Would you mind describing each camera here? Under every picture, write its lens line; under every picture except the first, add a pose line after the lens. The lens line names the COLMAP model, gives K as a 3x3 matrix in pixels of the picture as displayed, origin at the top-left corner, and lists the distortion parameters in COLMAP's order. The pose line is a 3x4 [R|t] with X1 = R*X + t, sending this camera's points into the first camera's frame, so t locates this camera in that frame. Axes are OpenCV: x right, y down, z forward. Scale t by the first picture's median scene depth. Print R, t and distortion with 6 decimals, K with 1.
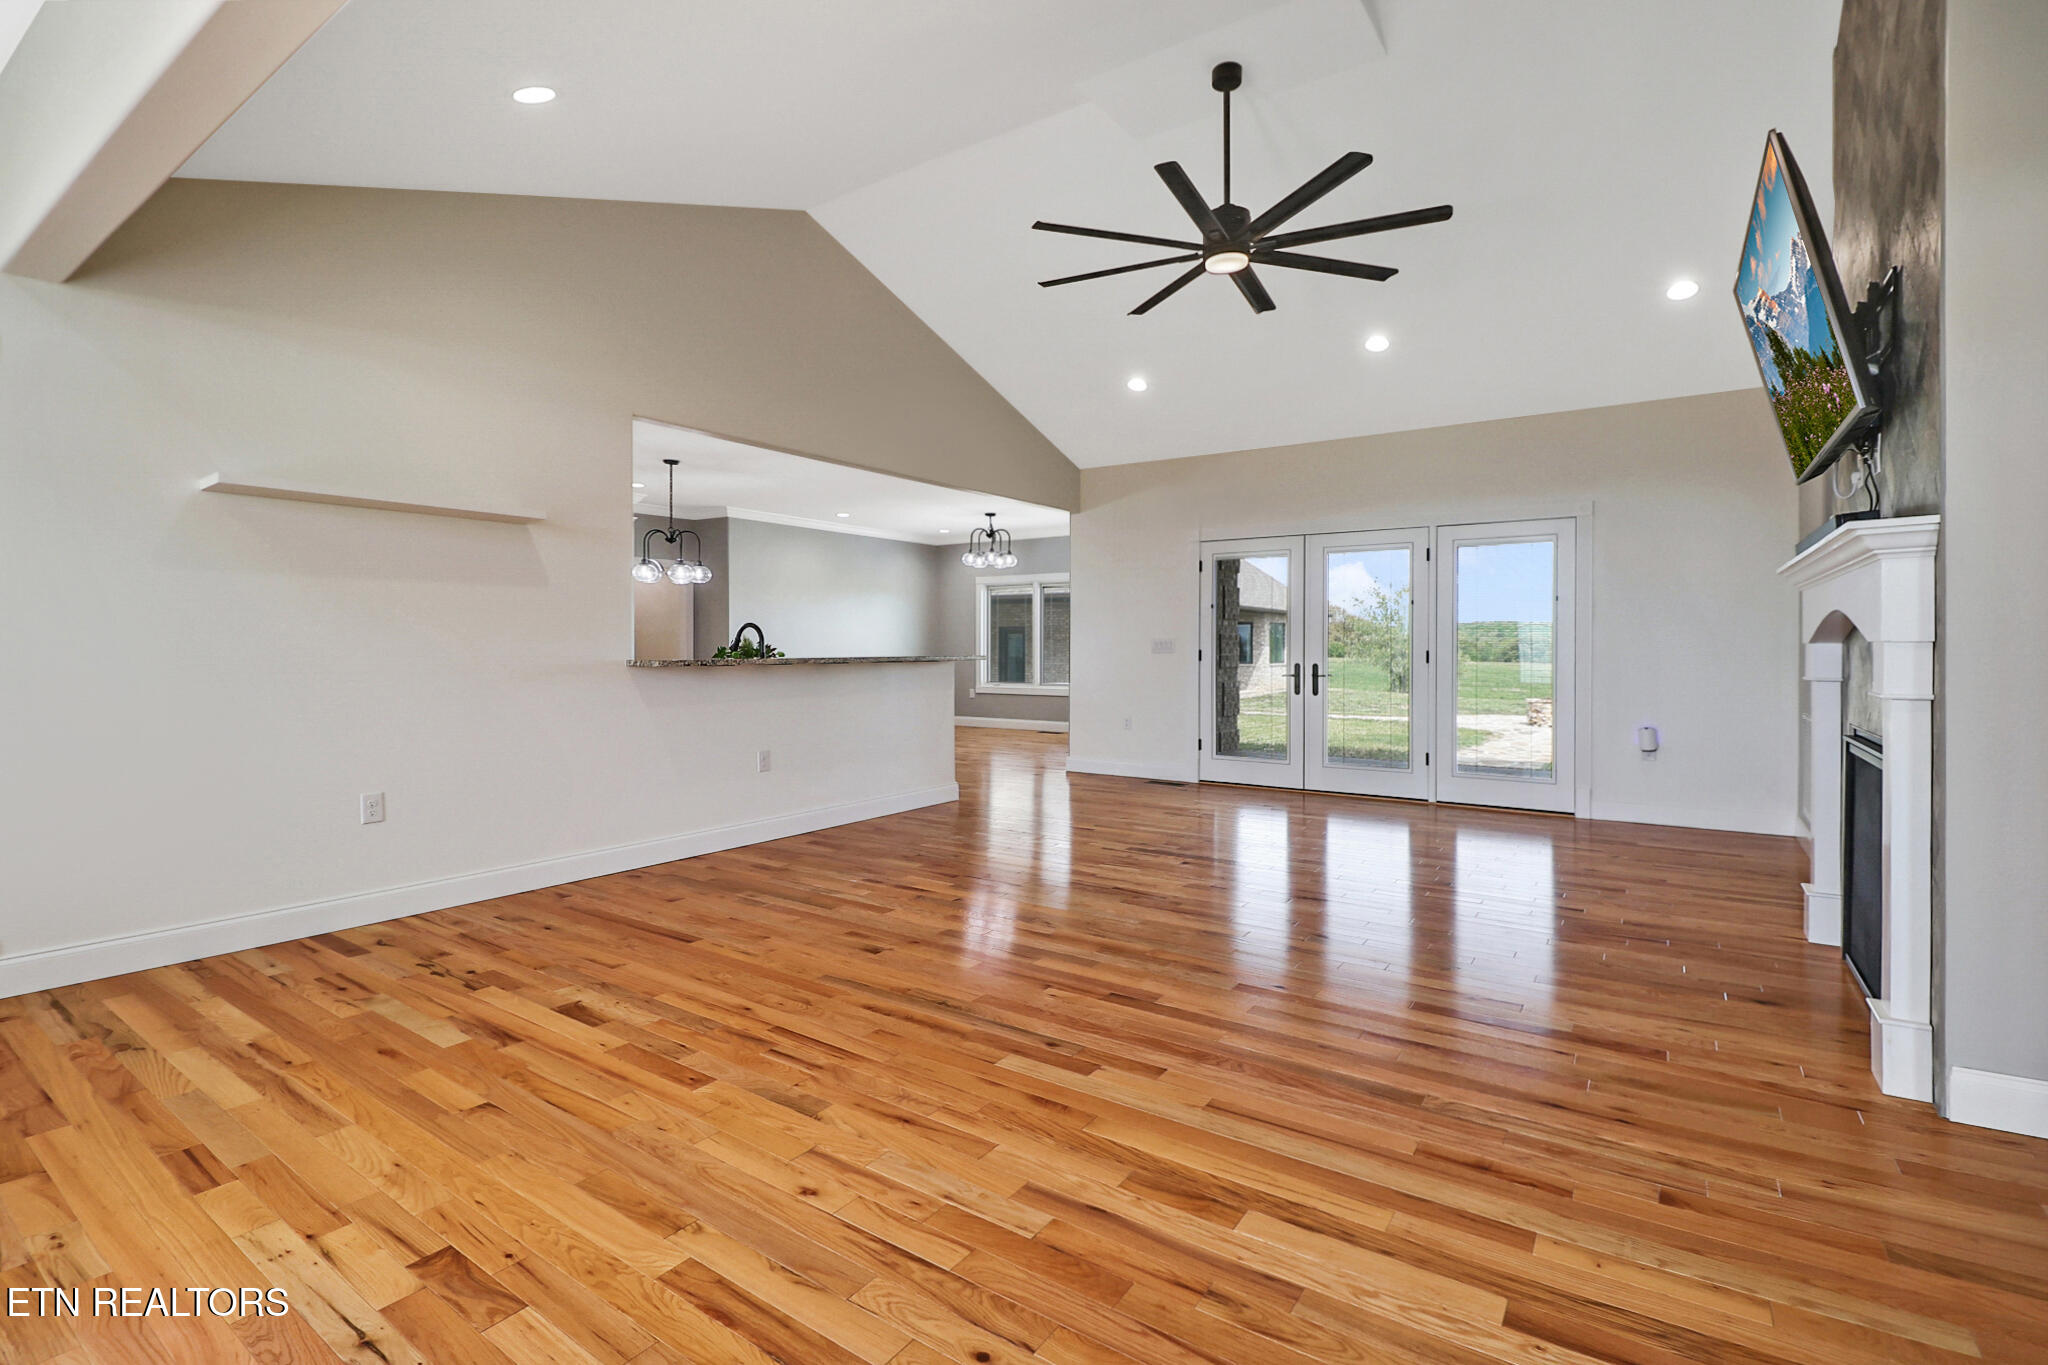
lens RADIAL K [[951.1, 0, 986.6], [0, 951.1, 651.4], [0, 0, 1]] dist [-0.005314, -0.008103]
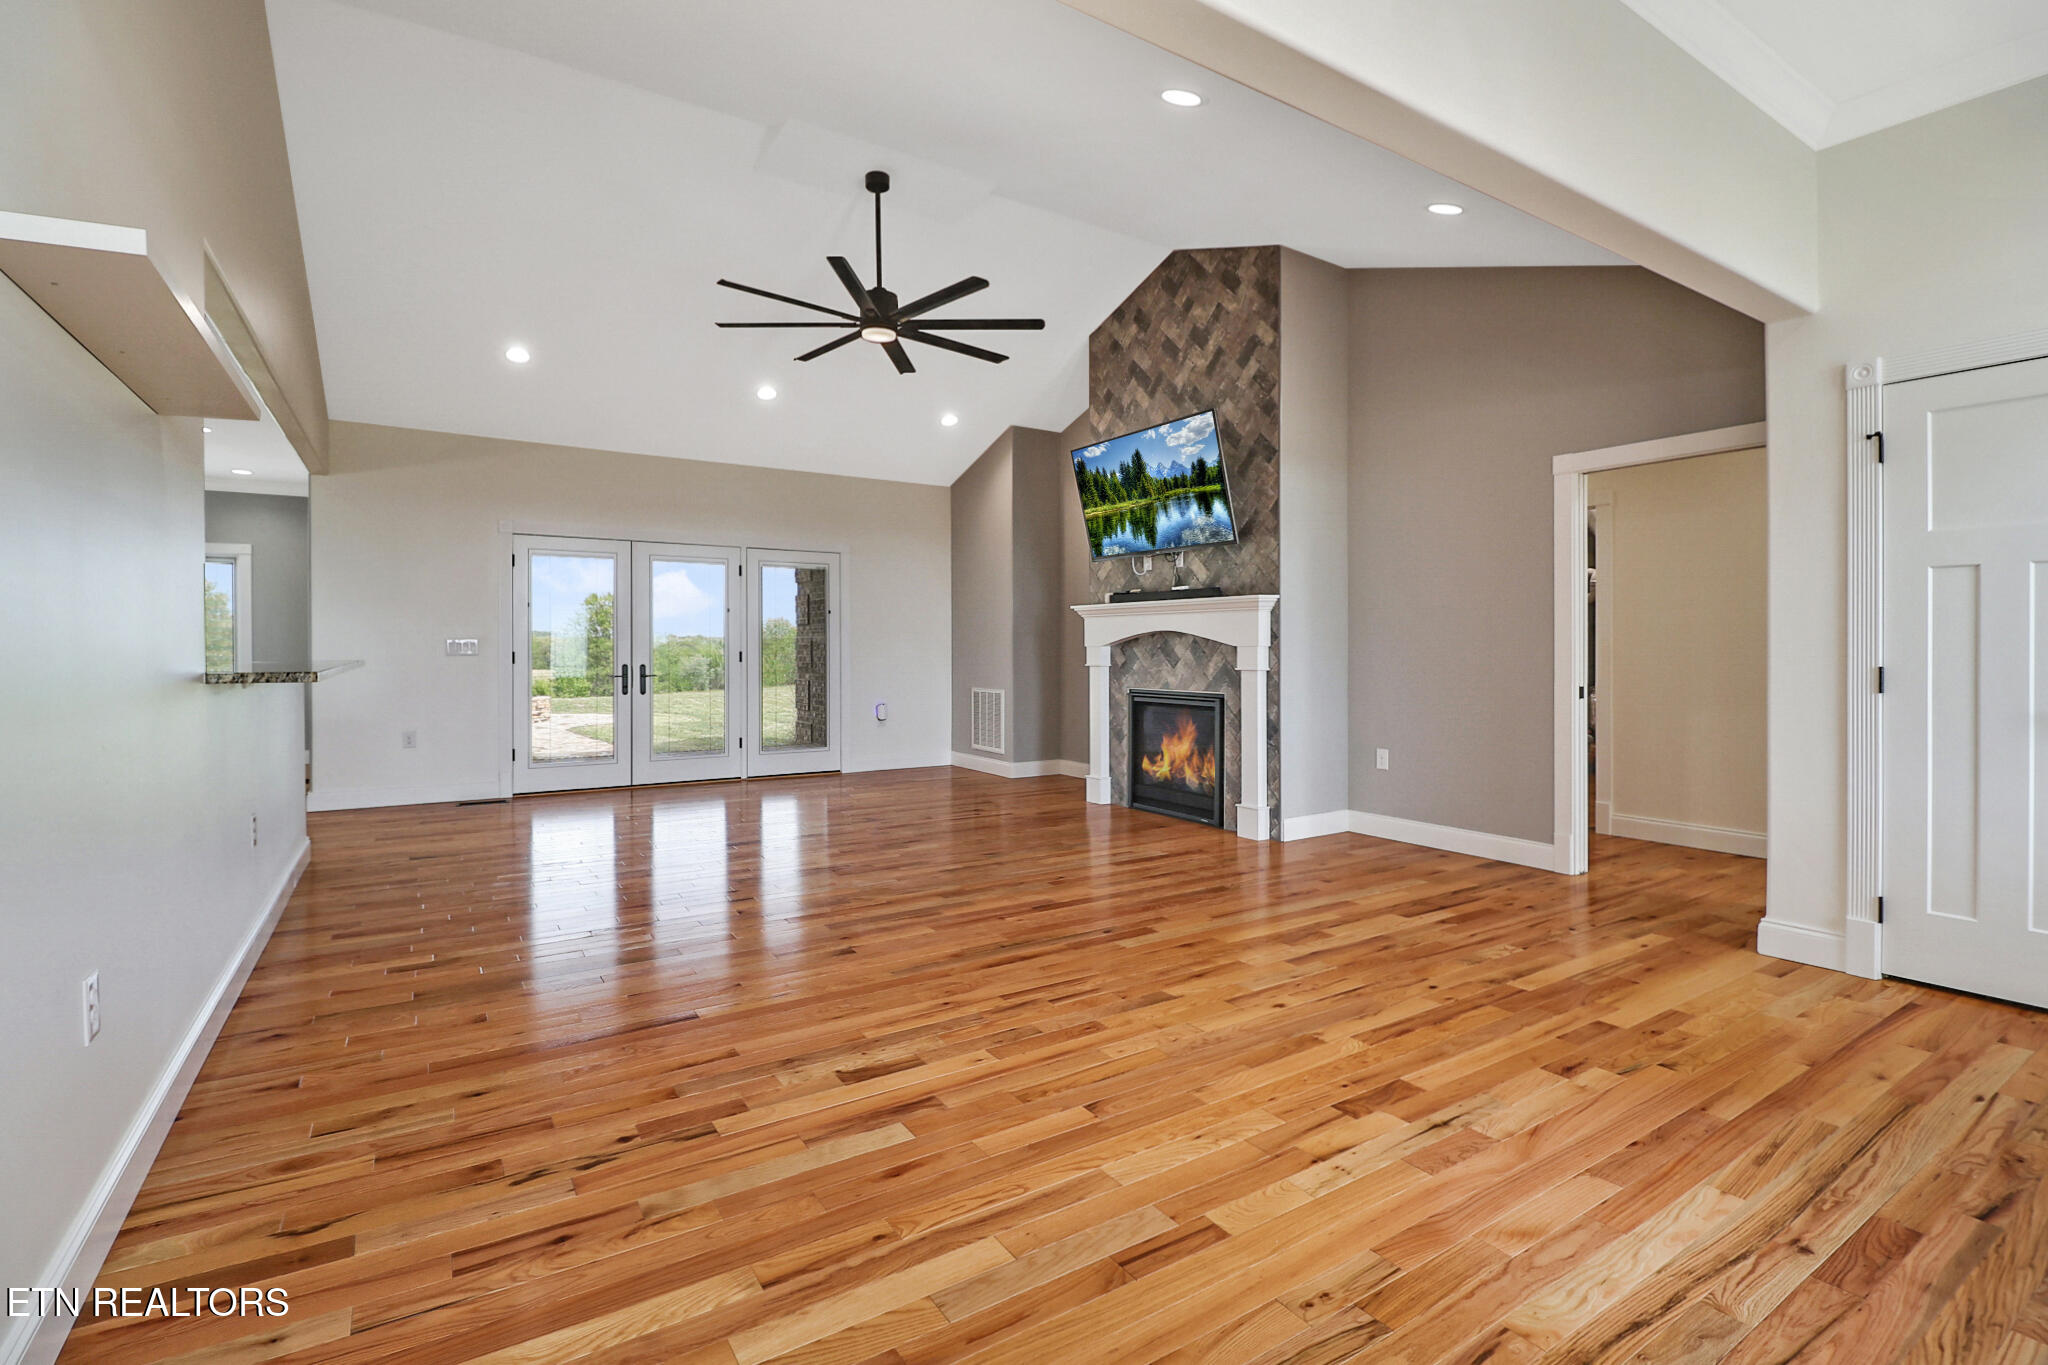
lens RADIAL K [[951.1, 0, 1018.5], [0, 951.1, 669.7], [0, 0, 1]] dist [-0.005314, -0.008103]
pose [[0.361667, -0.018645, 0.932121, -1.211600], [0.001810, 0.999812, 0.019297, -0.001882], [-0.932306, -0.005292, 0.361632, 0.579842]]
